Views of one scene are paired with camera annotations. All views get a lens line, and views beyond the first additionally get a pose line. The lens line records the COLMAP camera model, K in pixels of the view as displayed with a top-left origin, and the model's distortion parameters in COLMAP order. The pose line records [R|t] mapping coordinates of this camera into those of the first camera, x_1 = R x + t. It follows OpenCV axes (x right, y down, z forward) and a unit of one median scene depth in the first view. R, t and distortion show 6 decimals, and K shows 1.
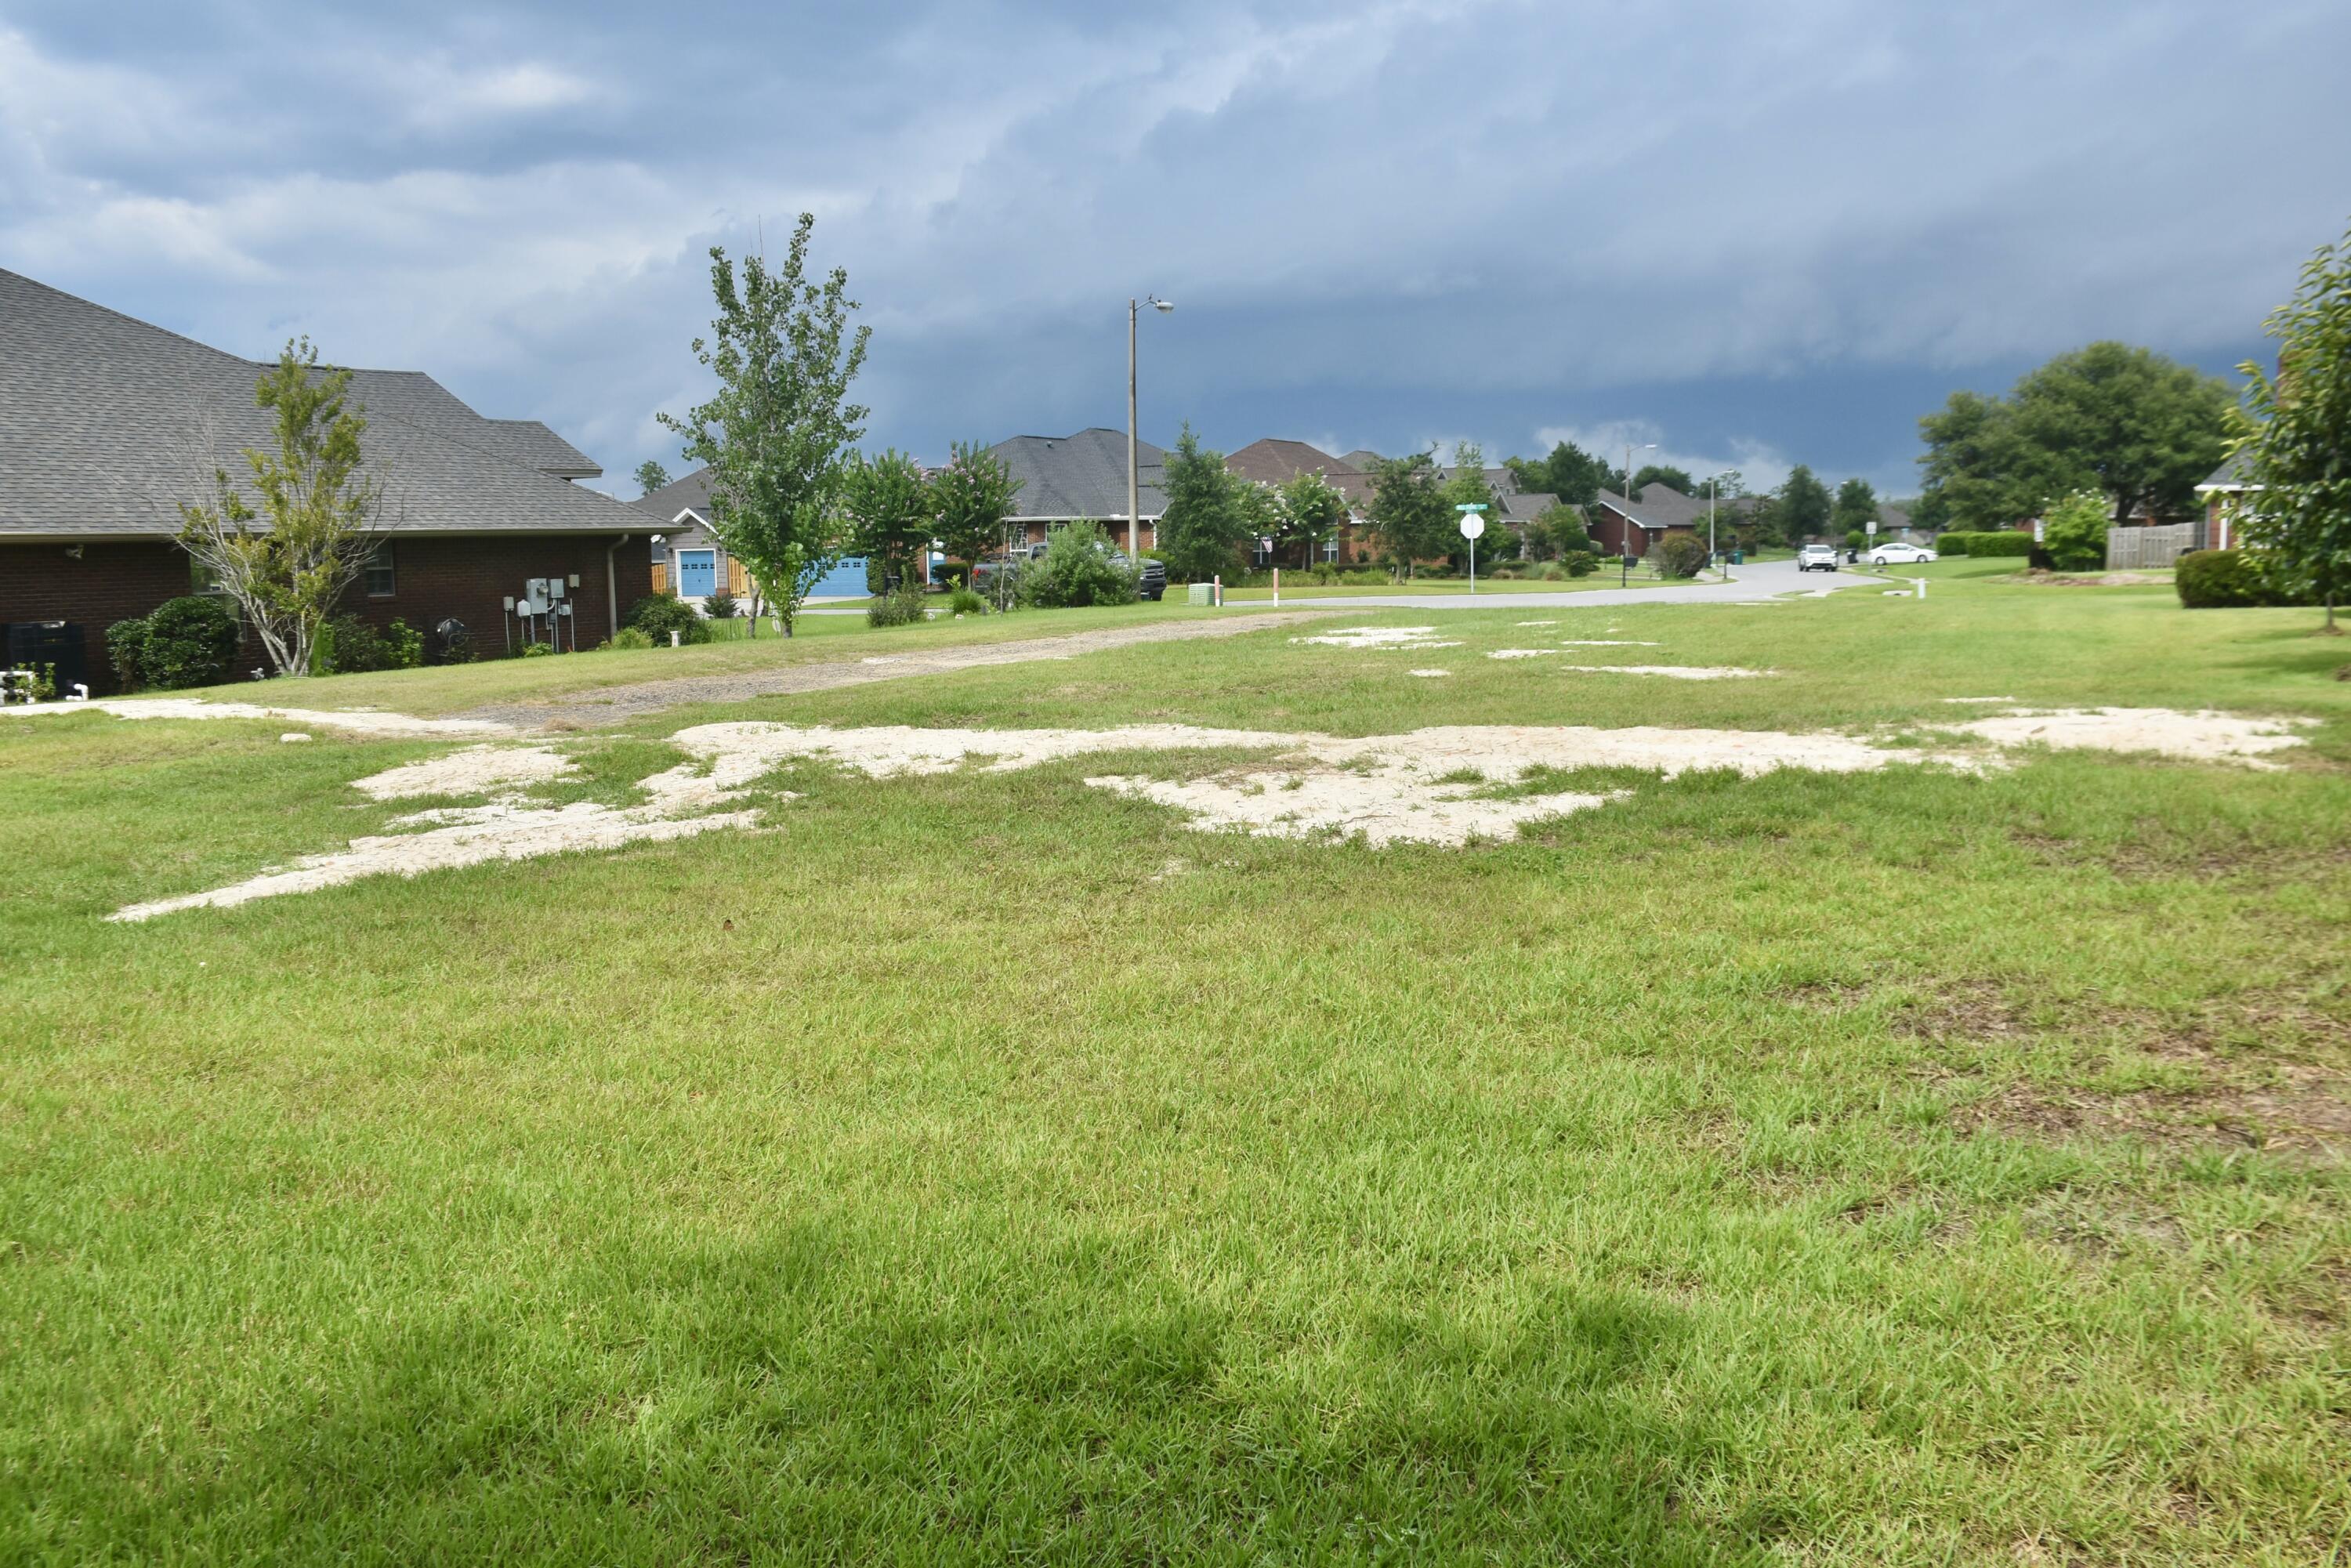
lens RADIAL K [[1852.9, 0, 1189.7], [0, 1852.9, 775.9], [0, 0, 1]] dist [-0.142808, 0.105381]
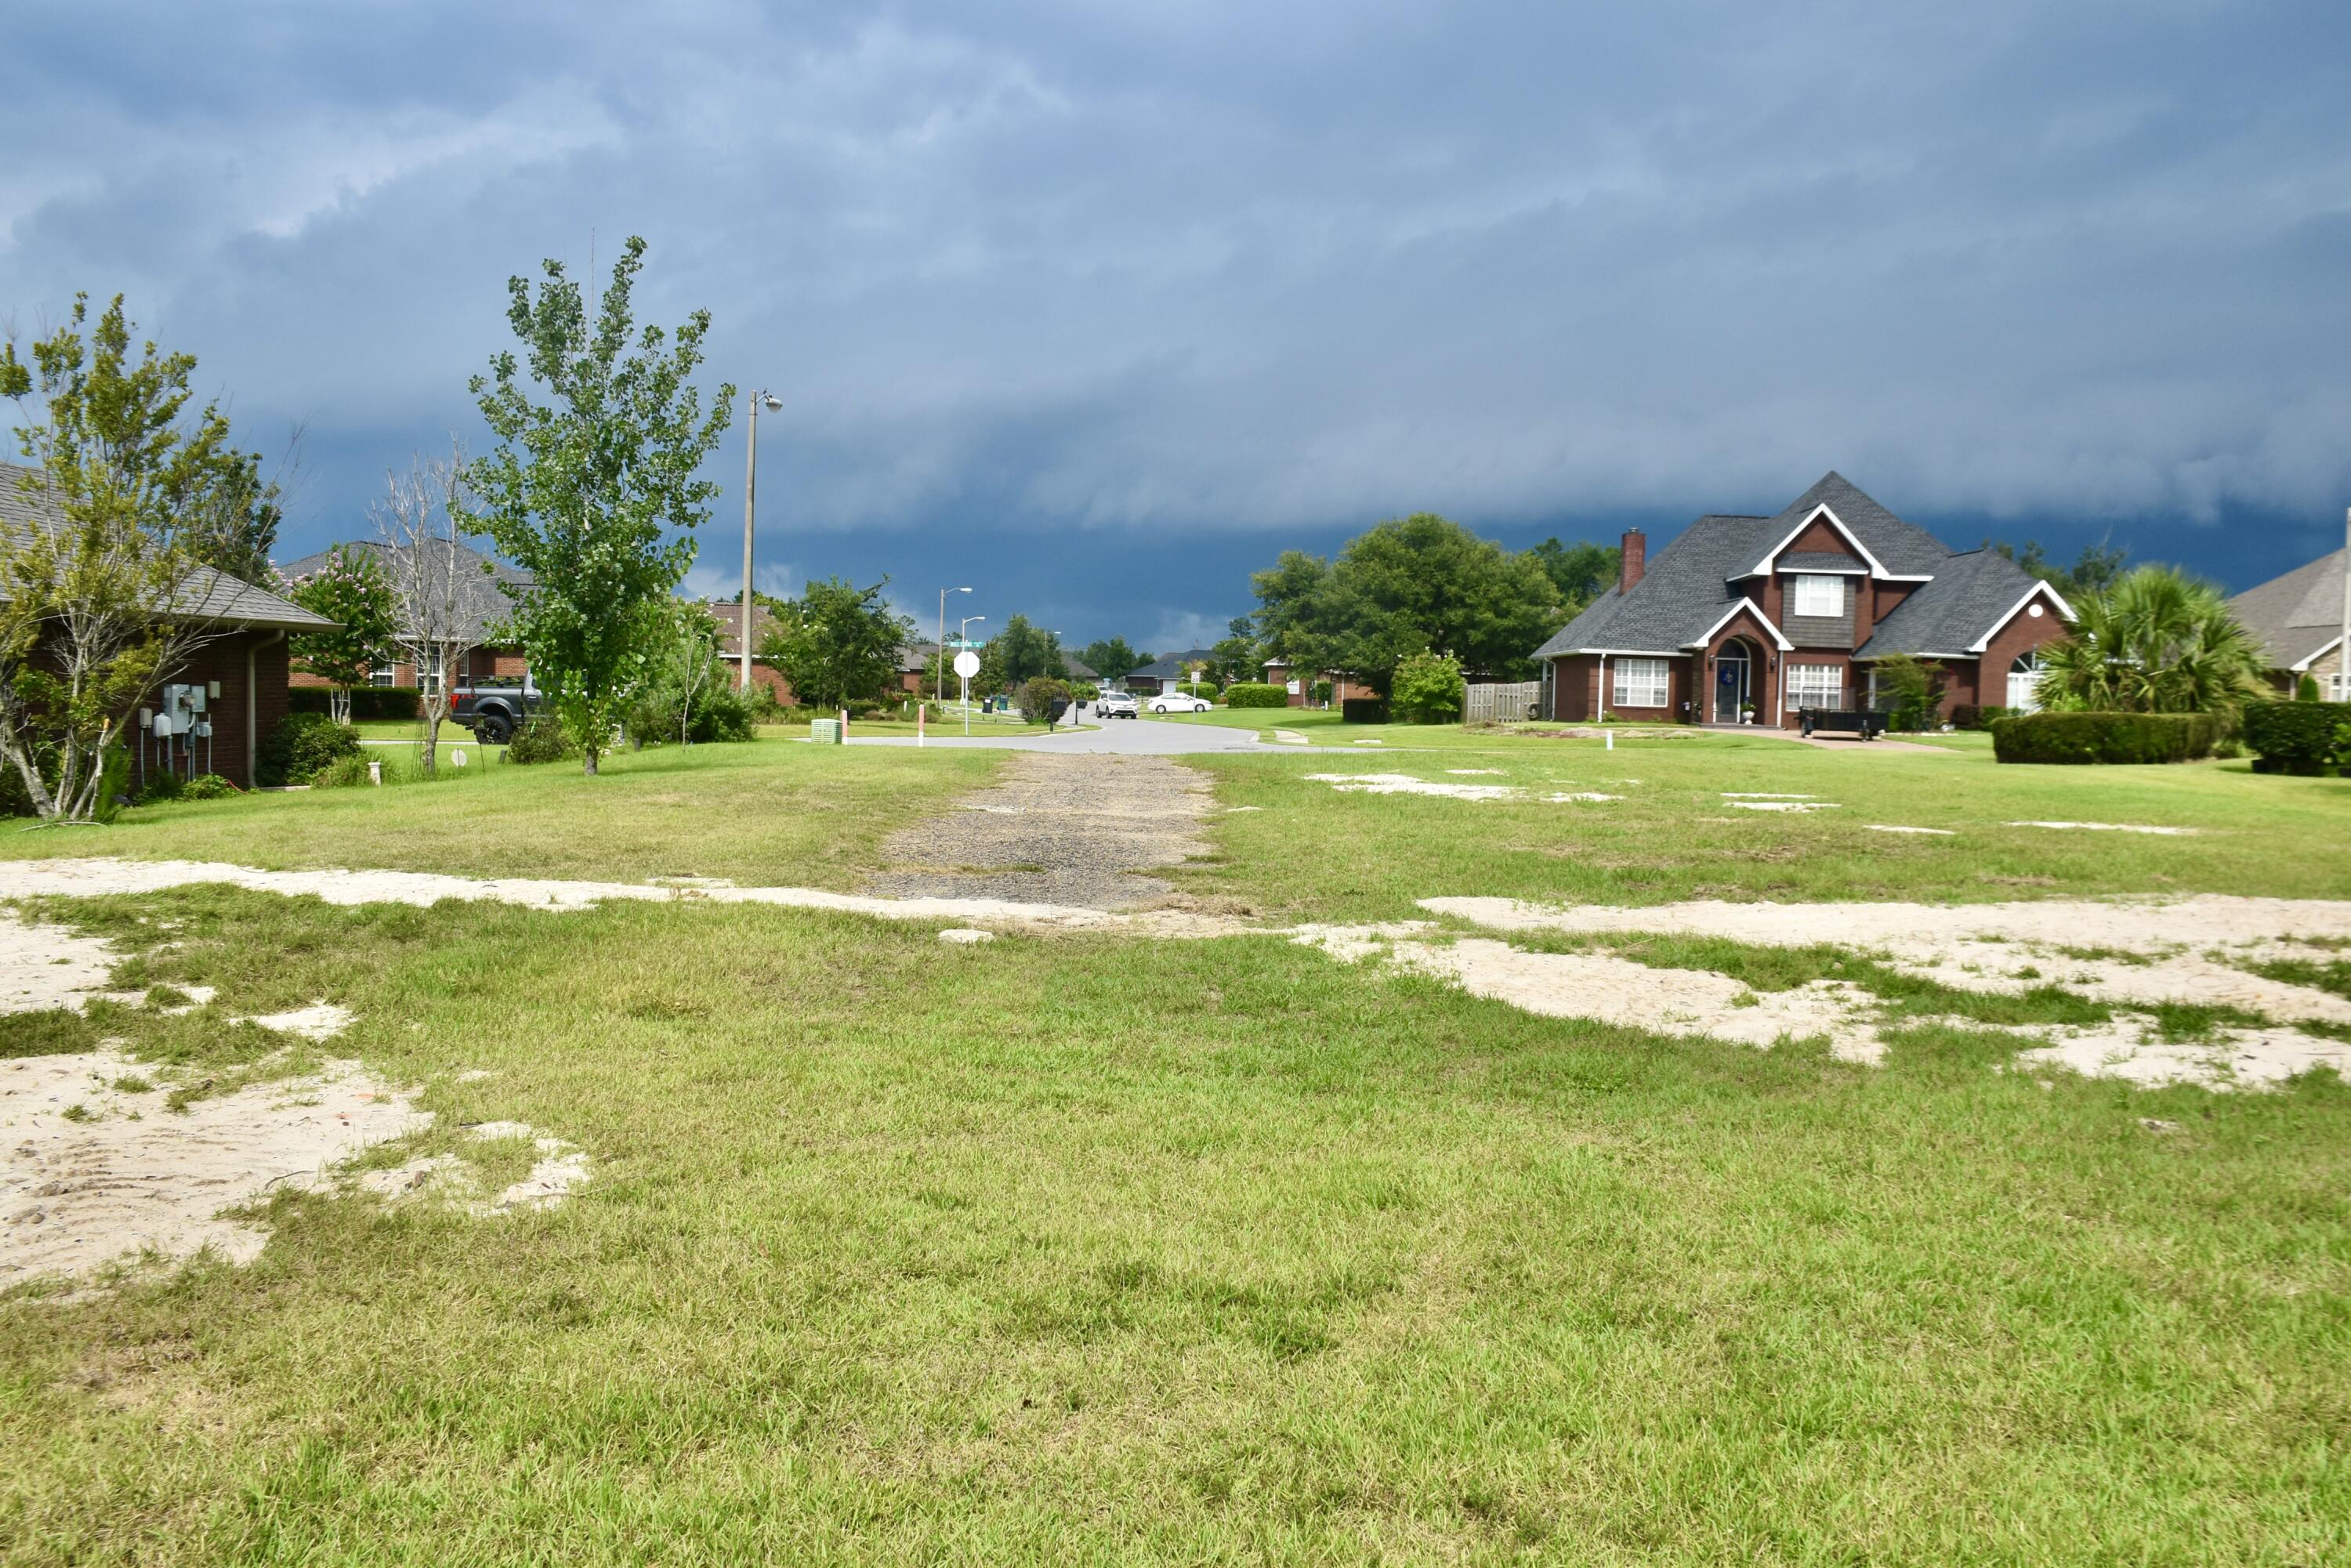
lens RADIAL K [[1852.9, 0, 1189.7], [0, 1852.9, 775.9], [0, 0, 1]] dist [-0.142808, 0.105381]
pose [[0.897053, 0.014614, 0.441681, -0.127726], [0.019290, 0.997206, -0.072173, -0.005617], [-0.441502, 0.073264, 0.894264, 0.079749]]
